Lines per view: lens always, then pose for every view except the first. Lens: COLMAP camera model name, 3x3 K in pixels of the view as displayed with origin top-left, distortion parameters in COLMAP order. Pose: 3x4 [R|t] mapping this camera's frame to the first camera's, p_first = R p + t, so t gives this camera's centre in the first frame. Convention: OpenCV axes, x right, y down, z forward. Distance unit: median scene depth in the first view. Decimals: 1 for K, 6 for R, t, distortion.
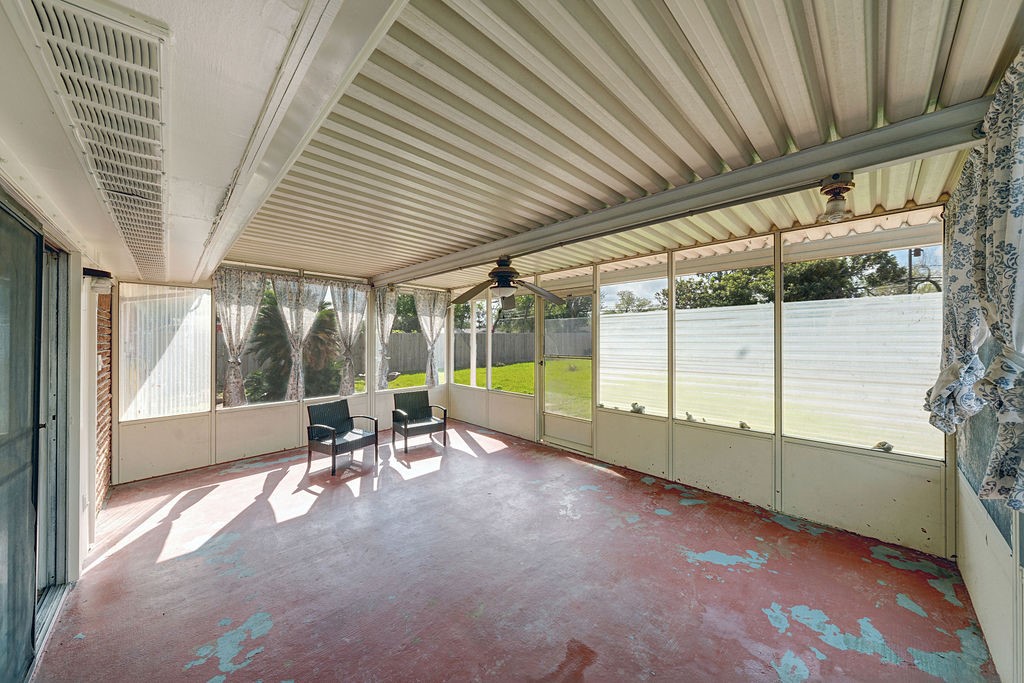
lens RADIAL K [[349.3, 0, 507.2], [0, 349.3, 336.2], [0, 0, 1]] dist [0.008383, -0.002427]
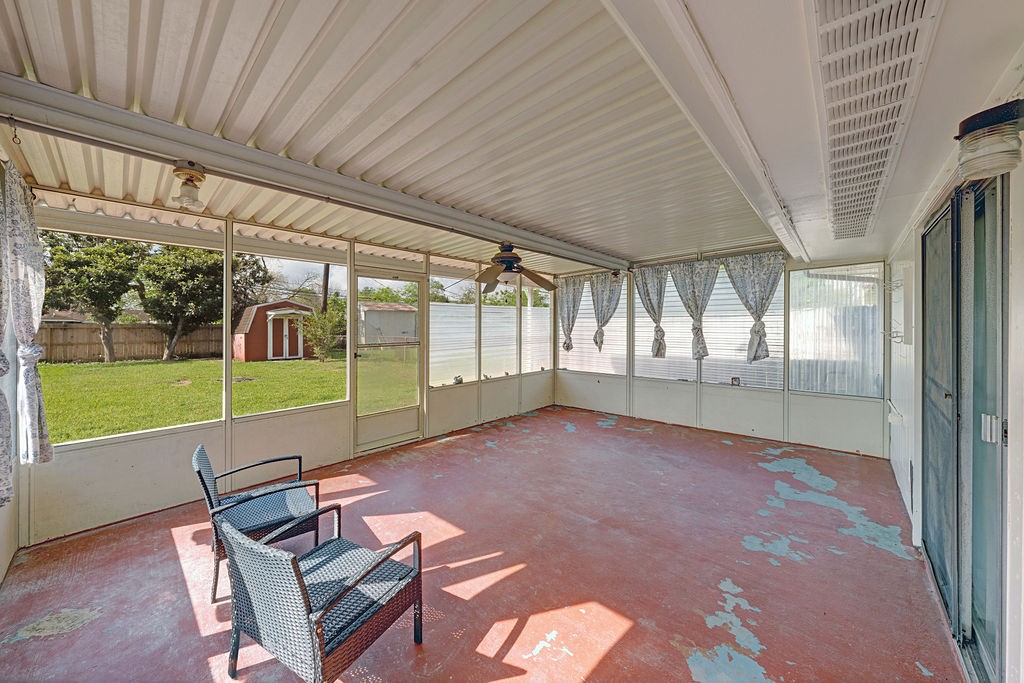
lens RADIAL K [[349.3, 0, 506.1], [0, 349.3, 337.5], [0, 0, 1]] dist [0.008383, -0.002427]
pose [[-0.050396, -0.024709, 0.998424, -0.808094], [-0.003697, 0.999692, 0.024553, 0.019998], [-0.998722, -0.002454, -0.050472, 0.815993]]
